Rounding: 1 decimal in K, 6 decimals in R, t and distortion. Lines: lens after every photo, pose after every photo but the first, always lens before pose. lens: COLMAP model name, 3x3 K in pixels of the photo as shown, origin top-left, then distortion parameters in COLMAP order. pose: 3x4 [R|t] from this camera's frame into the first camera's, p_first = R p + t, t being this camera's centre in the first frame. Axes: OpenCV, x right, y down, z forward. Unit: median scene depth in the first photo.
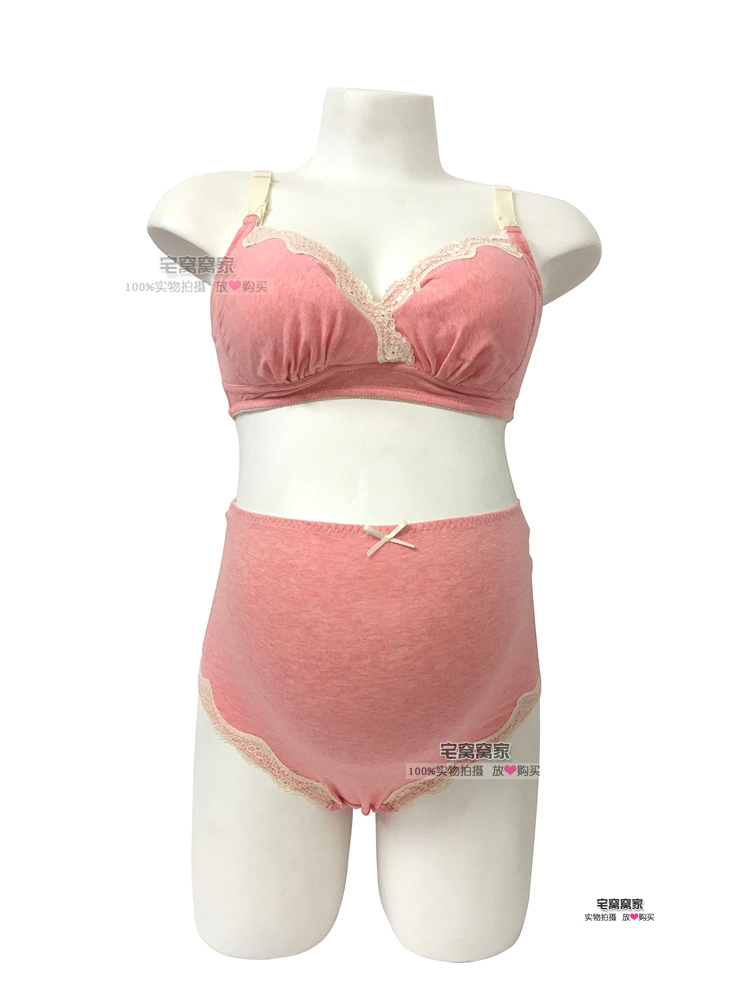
lens RADIAL K [[856.2, 0, 378.0], [0, 856.2, 499.7], [0, 0, 1]] dist [0.105939, 0.016809]
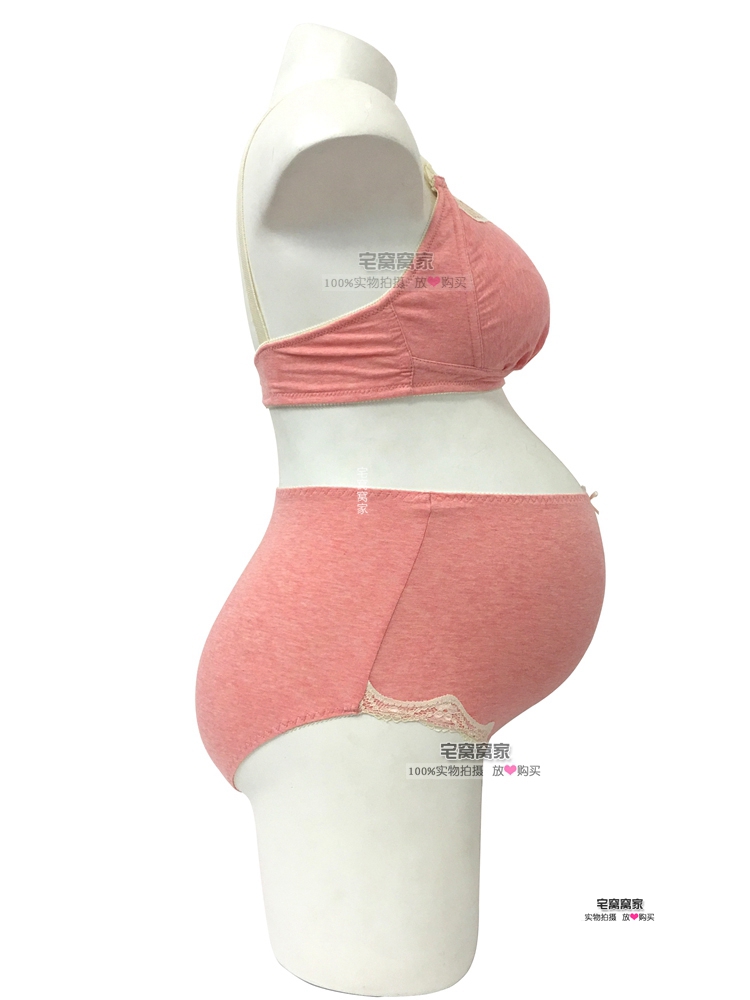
lens RADIAL K [[834.2, 0, 375.0], [0, 834.2, 495.1], [0, 0, 1]] dist [0.052563, -0.005073]
pose [[0.068227, -0.078447, 0.994581, -1.183214], [0.067315, 0.994994, 0.073862, -0.073392], [-0.995396, 0.061911, 0.073166, 1.133581]]
